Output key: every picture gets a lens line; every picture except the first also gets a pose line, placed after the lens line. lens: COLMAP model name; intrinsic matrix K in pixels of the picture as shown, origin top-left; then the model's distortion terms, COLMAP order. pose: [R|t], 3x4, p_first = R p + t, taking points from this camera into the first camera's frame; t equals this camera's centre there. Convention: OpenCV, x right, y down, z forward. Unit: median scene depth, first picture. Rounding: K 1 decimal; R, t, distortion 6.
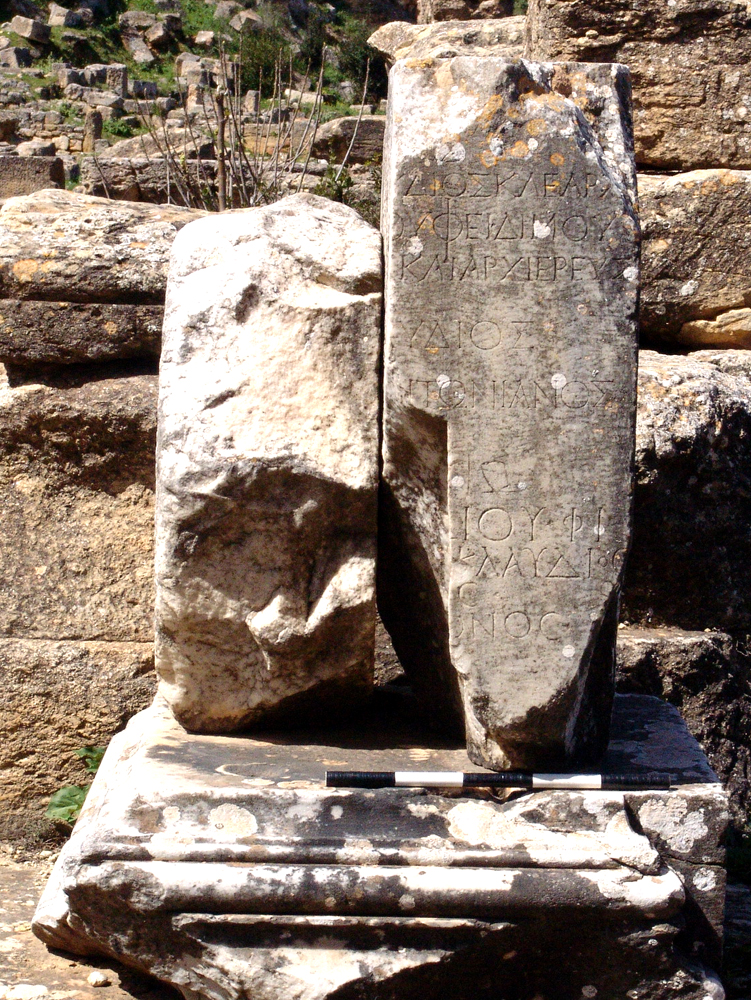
lens RADIAL K [[2829.8, 0, 383.2], [0, 2829.8, 543.1], [0, 0, 1]] dist [0.025051, 0.000000]
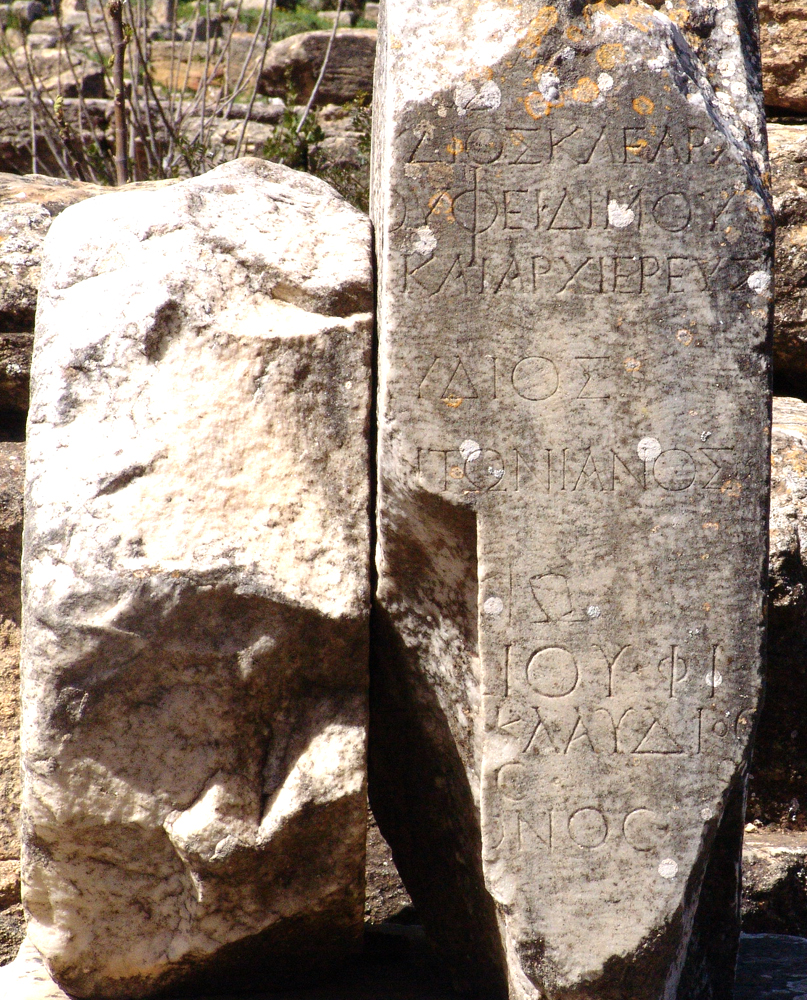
lens RADIAL K [[4445.6, 0, 505.7], [0, 4445.6, 582.6], [0, 0, 1]] dist [0.114716, 0.000000]
pose [[0.999537, -0.007336, 0.029517, -0.000671], [0.008097, 0.999636, -0.025752, -0.000918], [-0.029318, 0.025979, 0.999232, -0.009594]]
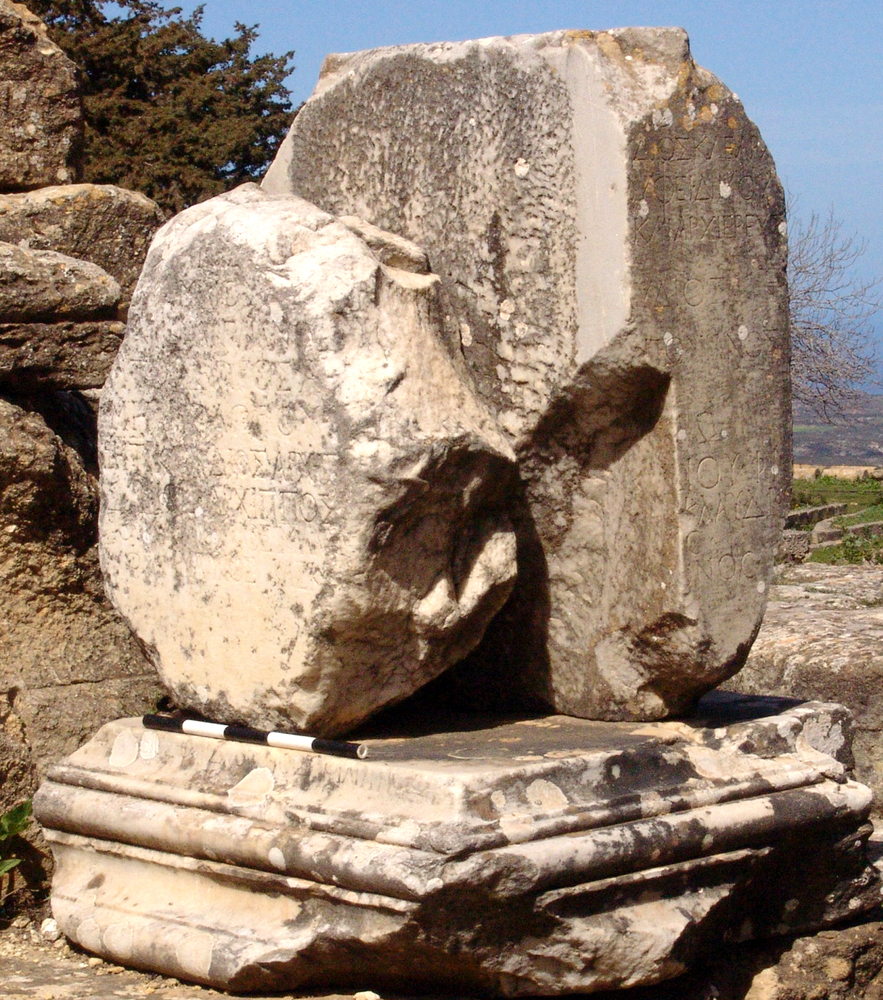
lens RADIAL K [[3036.3, 0, 480.9], [0, 3036.3, 593.0], [0, 0, 1]] dist [-0.005242, 0.000000]
pose [[0.755791, -0.115061, 0.644625, -0.724706], [0.129630, 0.991249, 0.024946, -0.001477], [-0.641854, 0.064709, 0.764092, 0.192248]]
